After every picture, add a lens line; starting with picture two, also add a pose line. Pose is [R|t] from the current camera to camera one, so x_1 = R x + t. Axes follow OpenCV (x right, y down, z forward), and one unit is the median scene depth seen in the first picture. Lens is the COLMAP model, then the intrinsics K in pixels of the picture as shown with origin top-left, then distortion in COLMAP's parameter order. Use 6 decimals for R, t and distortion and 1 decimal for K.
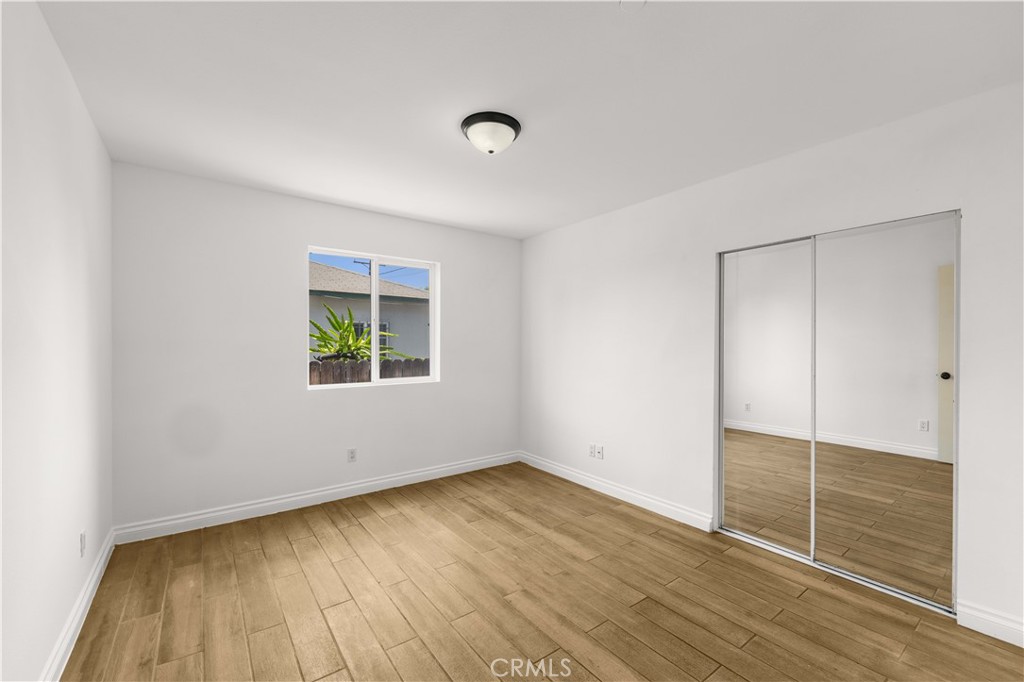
lens RADIAL K [[415.9, 0, 516.6], [0, 415.9, 351.2], [0, 0, 1]] dist [0.002790, -0.000896]
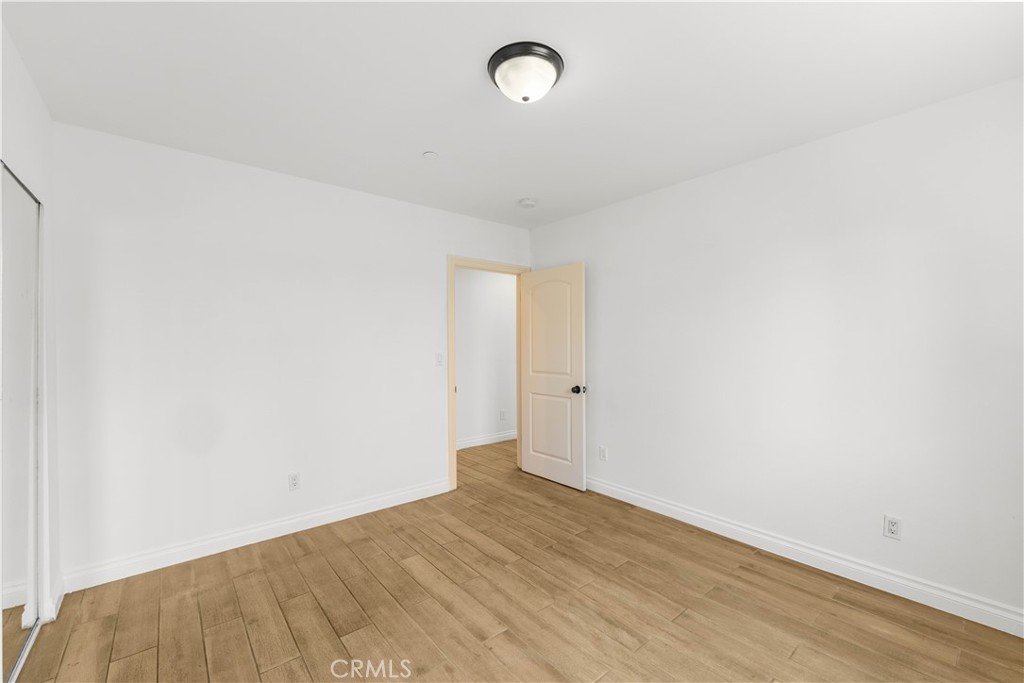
lens RADIAL K [[415.9, 0, 514.1], [0, 415.9, 337.7], [0, 0, 1]] dist [0.002790, -0.000896]
pose [[-0.999180, -0.002063, -0.040432, -0.008663], [-0.002083, 0.999998, 0.000445, -0.031157], [0.040431, 0.000529, -0.999182, 1.995779]]
